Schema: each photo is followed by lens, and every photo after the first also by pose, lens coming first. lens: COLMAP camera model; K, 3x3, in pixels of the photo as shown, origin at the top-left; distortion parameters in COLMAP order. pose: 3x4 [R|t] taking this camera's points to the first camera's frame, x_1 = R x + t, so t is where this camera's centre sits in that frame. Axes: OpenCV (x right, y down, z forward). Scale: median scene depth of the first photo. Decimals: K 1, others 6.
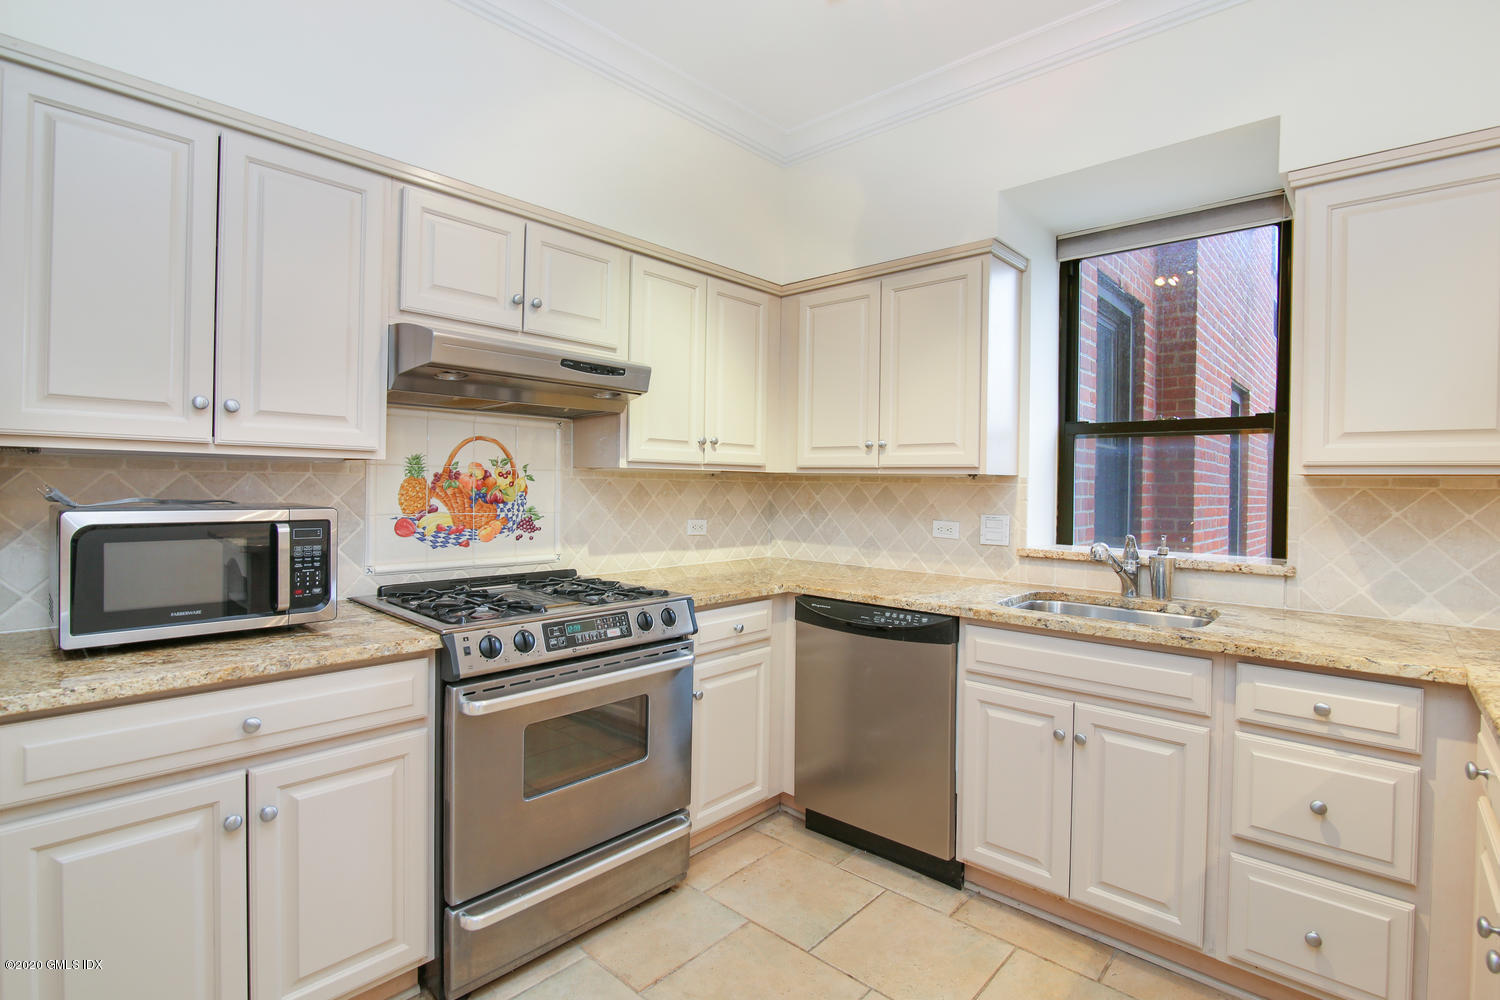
lens RADIAL K [[708.5, 0, 747.6], [0, 708.5, 490.0], [0, 0, 1]] dist [-0.024918, 0.005628]
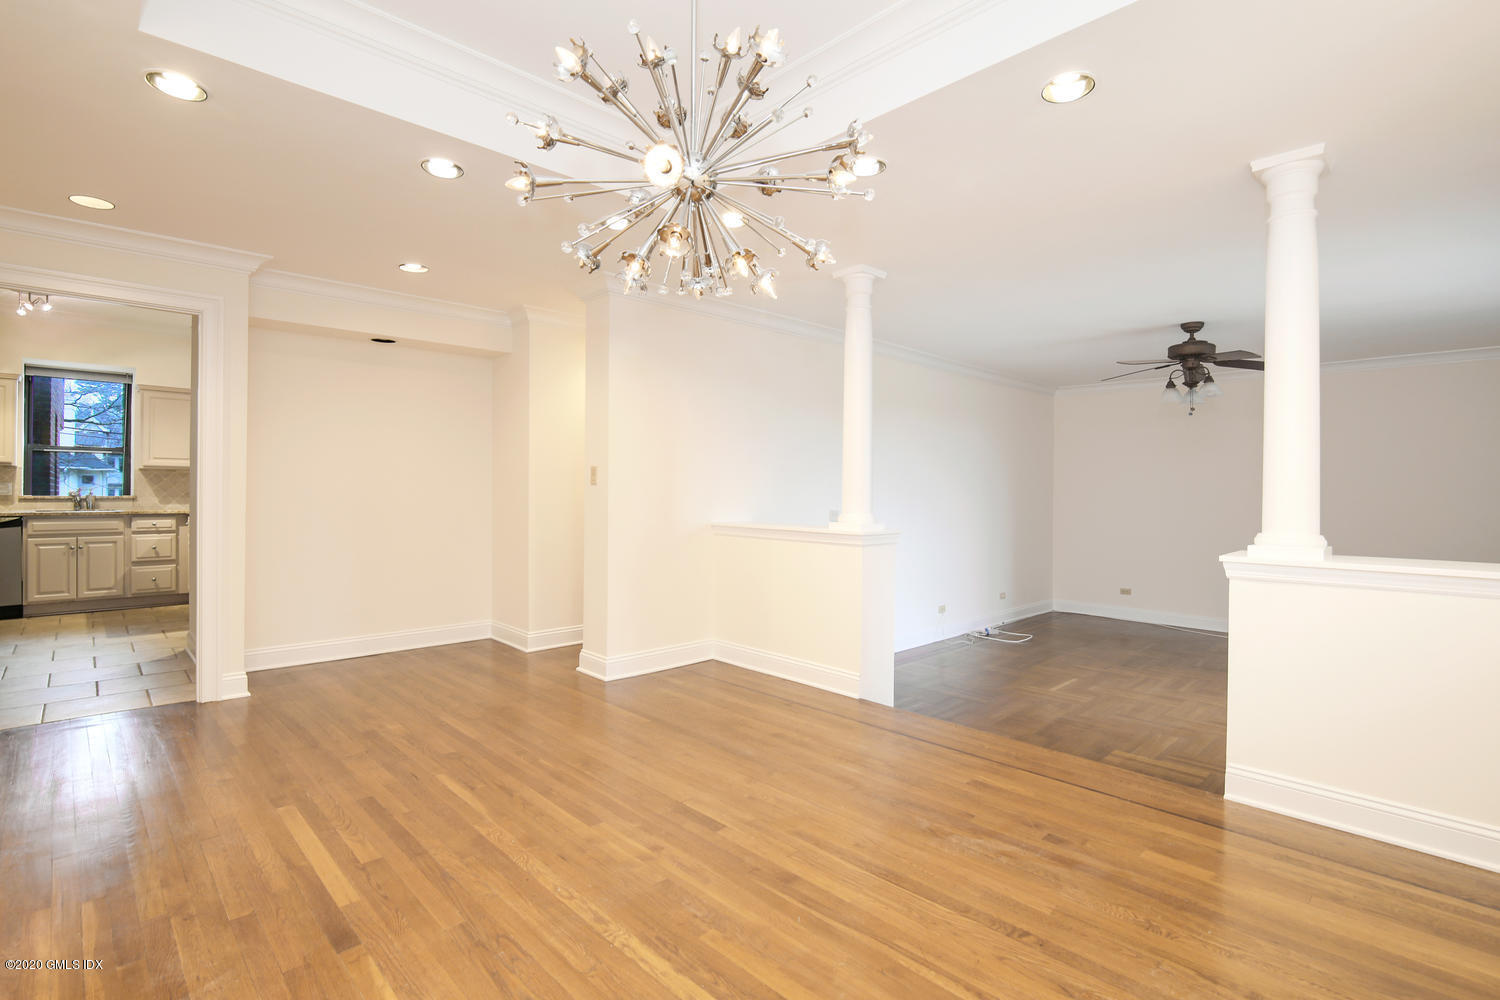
lens RADIAL K [[708.5, 0, 747.6], [0, 708.5, 490.0], [0, 0, 1]] dist [-0.024918, 0.005628]
pose [[0.065090, -0.013676, 0.997786, -2.178278], [0.000668, 0.999906, 0.013662, 0.035341], [-0.997879, -0.000223, 0.065093, -1.973066]]
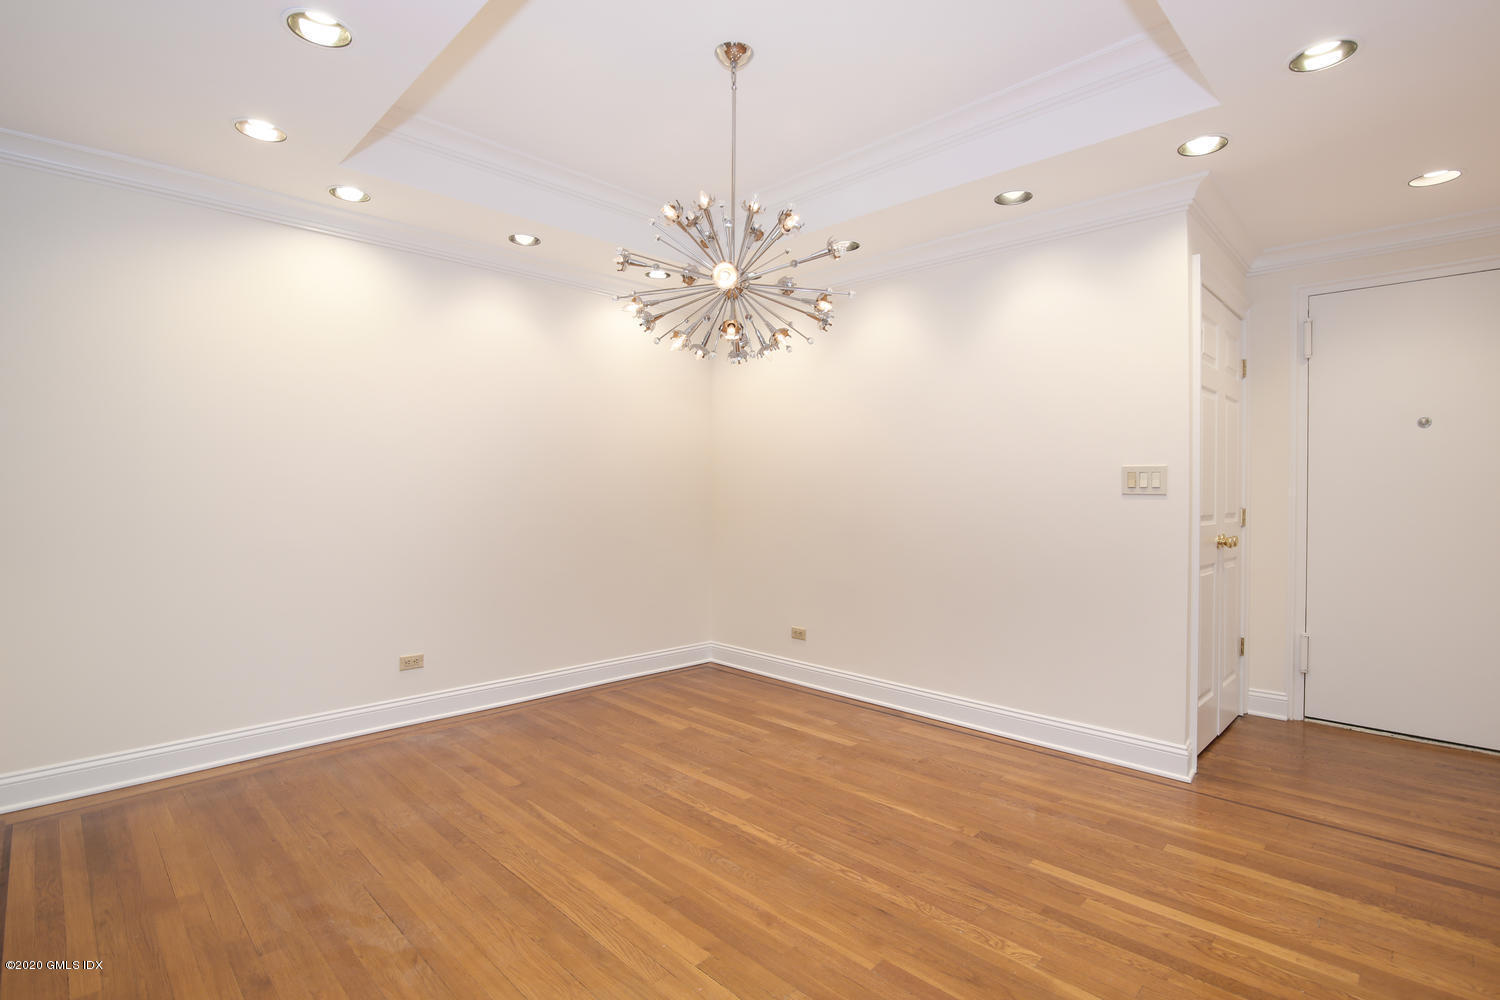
lens RADIAL K [[708.5, 0, 747.6], [0, 708.5, 490.0], [0, 0, 1]] dist [-0.024918, 0.005628]
pose [[-0.046437, -0.007962, -0.998889, -0.337522], [-0.014354, 0.999870, -0.007302, 0.048133], [0.998818, 0.013999, -0.046545, -1.785921]]
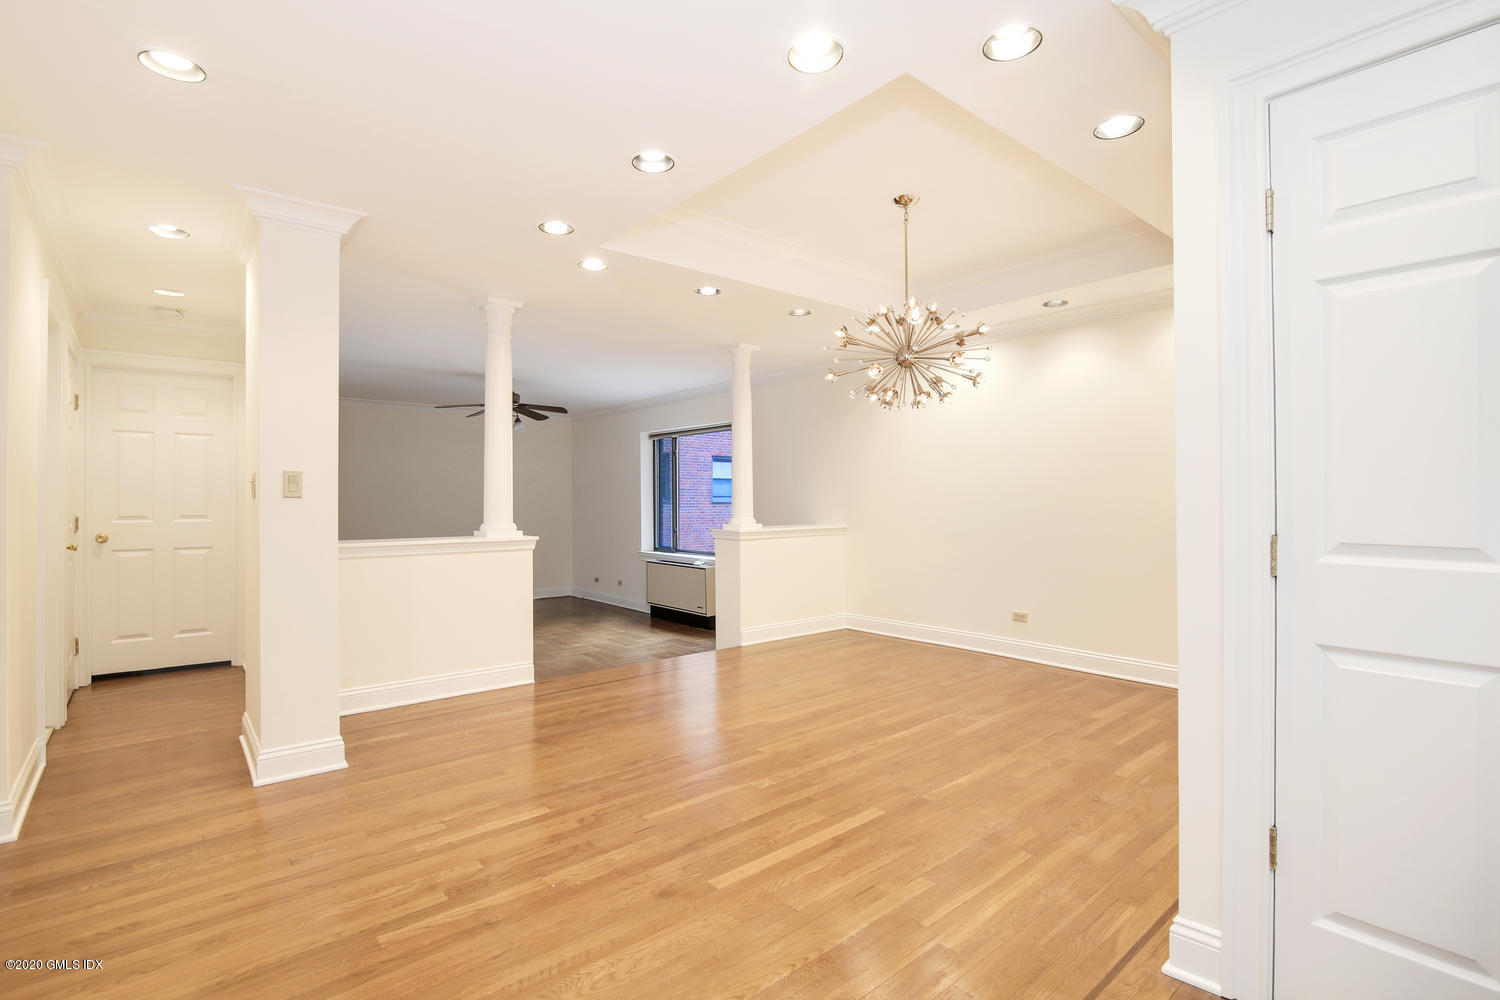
lens RADIAL K [[708.5, 0, 747.6], [0, 708.5, 490.0], [0, 0, 1]] dist [-0.024918, 0.005628]
pose [[-0.992078, -0.007741, 0.125387, -1.273900], [-0.007739, 0.999970, 0.000504, 0.025282], [-0.125387, -0.000470, -0.992108, -0.222976]]
